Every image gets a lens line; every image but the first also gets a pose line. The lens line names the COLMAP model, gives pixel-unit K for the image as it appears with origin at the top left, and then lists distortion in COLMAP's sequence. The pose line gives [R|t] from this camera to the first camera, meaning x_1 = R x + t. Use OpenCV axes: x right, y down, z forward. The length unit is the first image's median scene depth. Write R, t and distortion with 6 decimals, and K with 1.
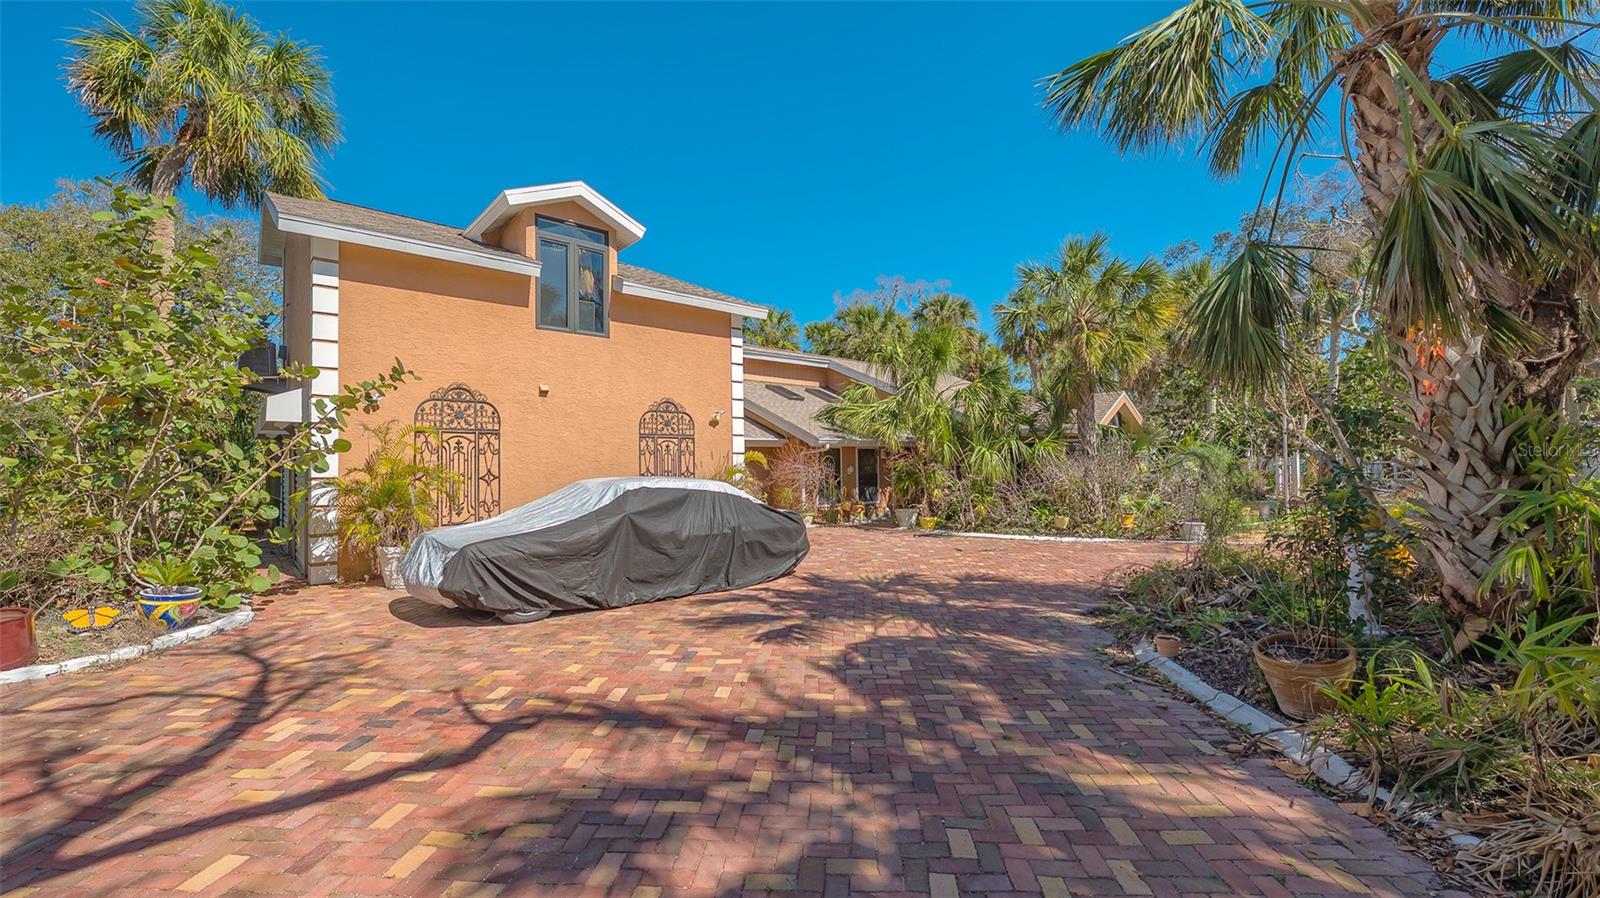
lens RADIAL K [[642.6, 0, 805.3], [0, 642.6, 455.3], [0, 0, 1]] dist [0.002066, 0.000159]
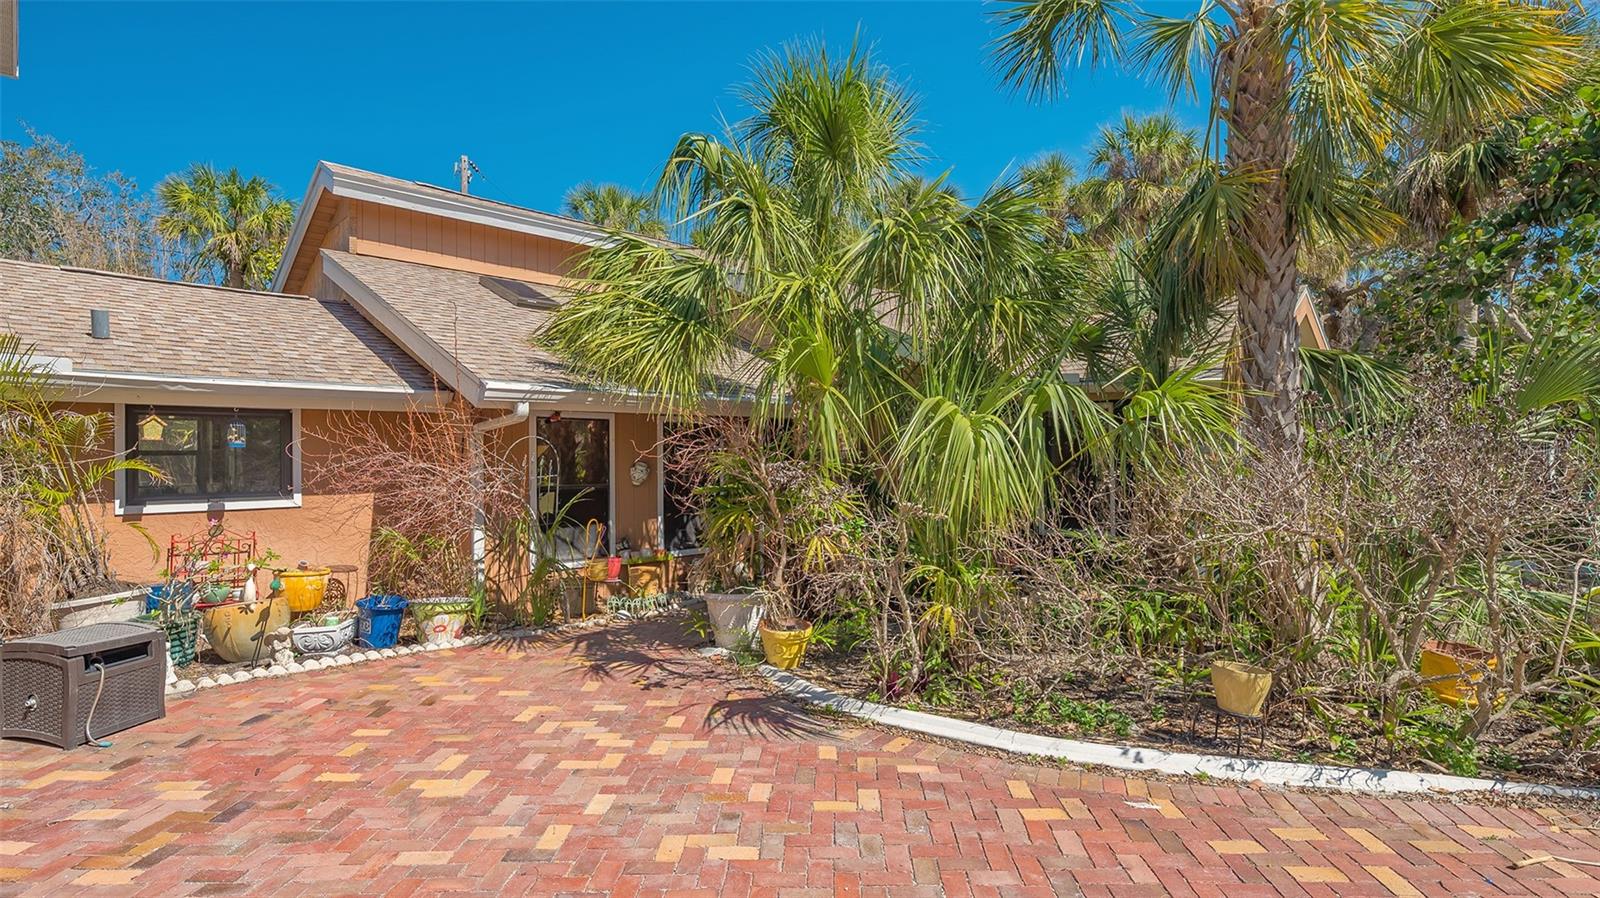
lens RADIAL K [[794.2, 0, 800.4], [0, 794.2, 450.9], [0, 0, 1]] dist [0.000450, 0.000029]
pose [[0.998853, 0.006705, 0.047400, 0.167417], [-0.006909, 0.999967, 0.004156, 0.005993], [-0.047371, -0.004478, 0.998867, 0.564377]]
